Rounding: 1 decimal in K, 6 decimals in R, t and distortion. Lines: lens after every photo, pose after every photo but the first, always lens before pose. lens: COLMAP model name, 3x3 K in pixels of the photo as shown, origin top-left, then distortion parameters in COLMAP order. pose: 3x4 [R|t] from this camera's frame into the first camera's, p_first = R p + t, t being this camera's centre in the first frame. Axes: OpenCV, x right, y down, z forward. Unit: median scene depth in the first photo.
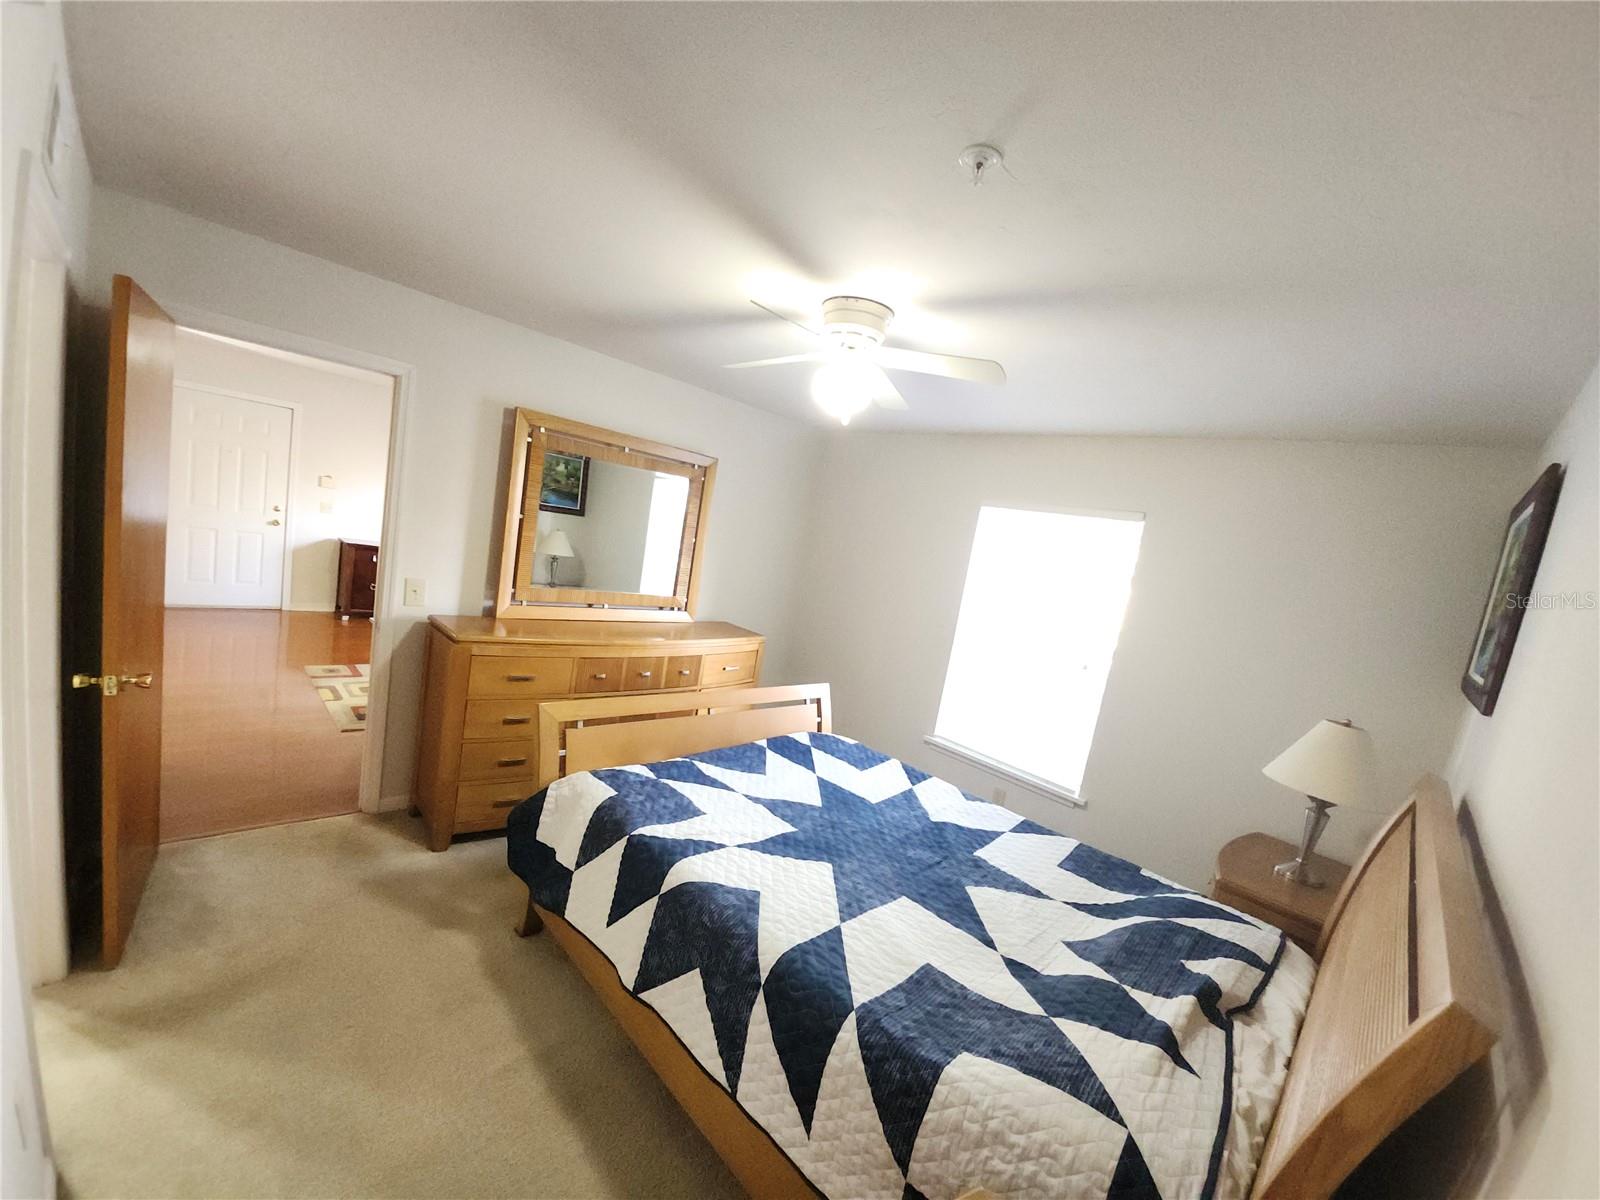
lens RADIAL K [[630.9, 0, 784.9], [0, 630.9, 619.5], [0, 0, 1]] dist [-0.021105, -0.000179]
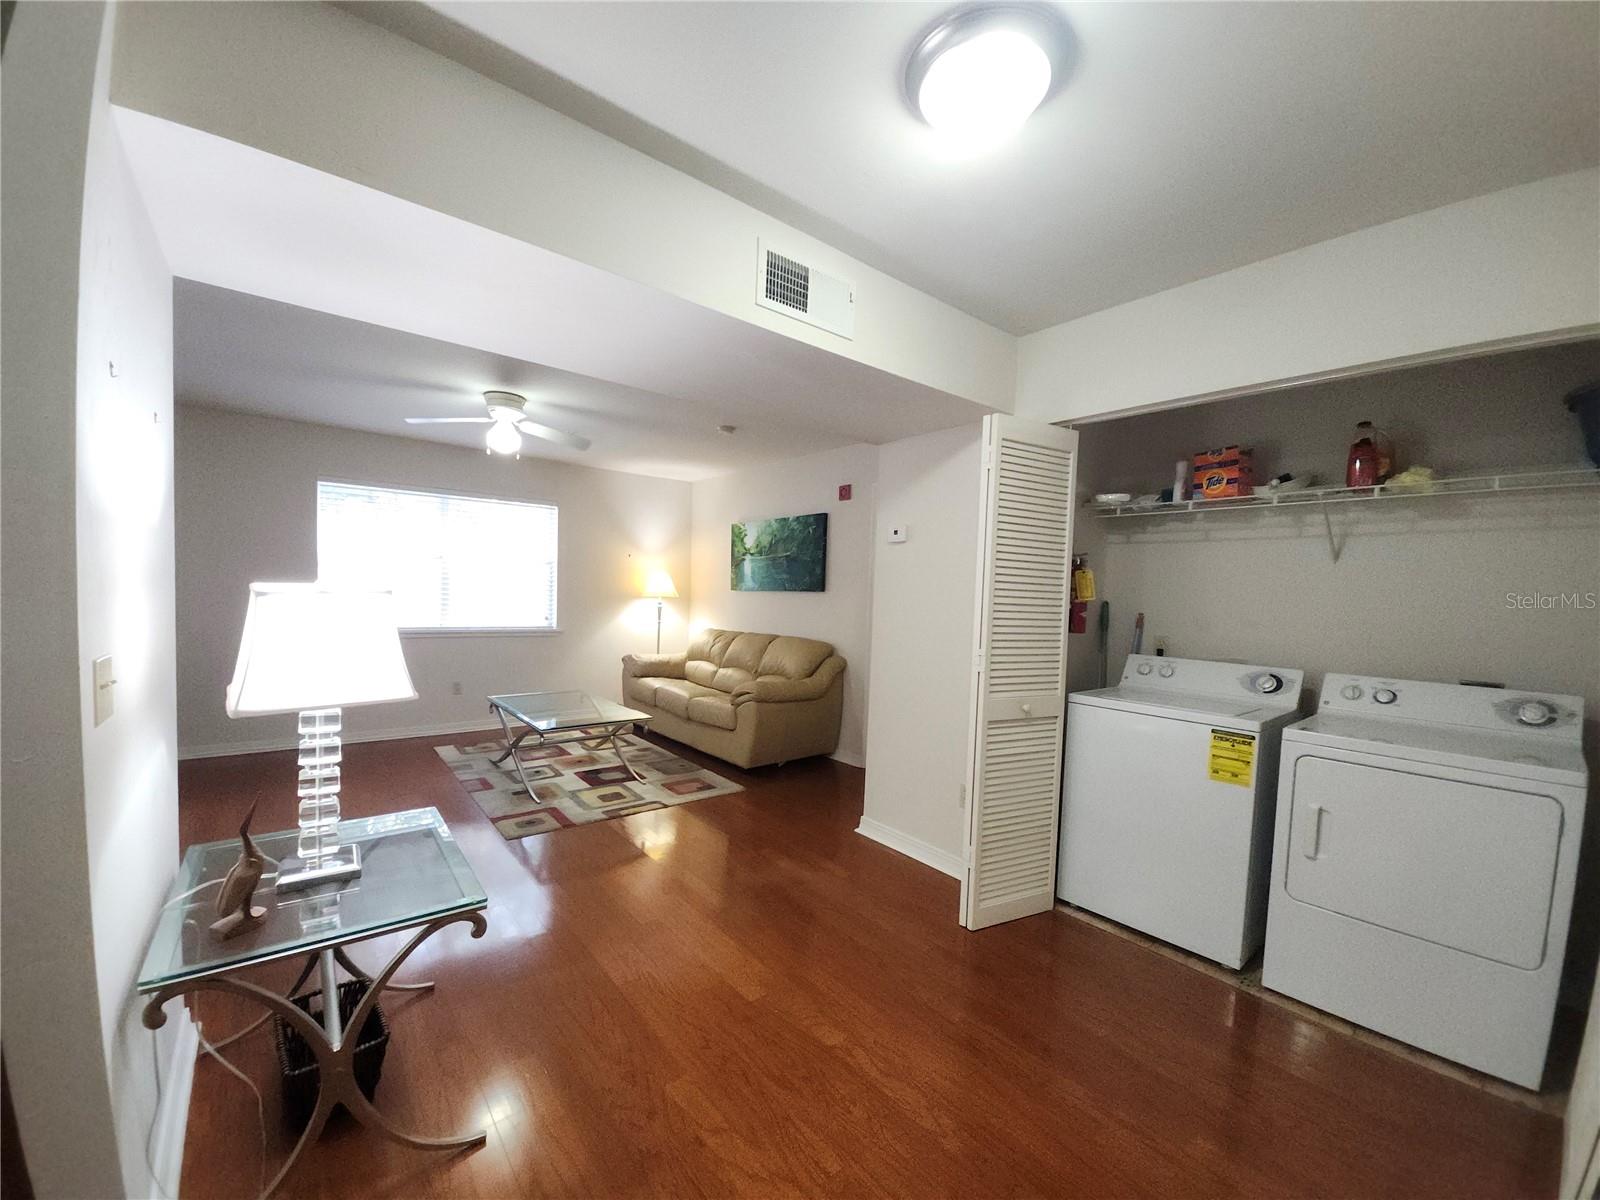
lens RADIAL K [[630.9, 0, 784.9], [0, 630.9, 619.5], [0, 0, 1]] dist [-0.021105, -0.000179]
pose [[0.085051, -0.204650, 0.975133, -1.044717], [0.124750, 0.973165, 0.193356, -0.187462], [-0.988536, 0.105203, 0.108299, 0.479128]]
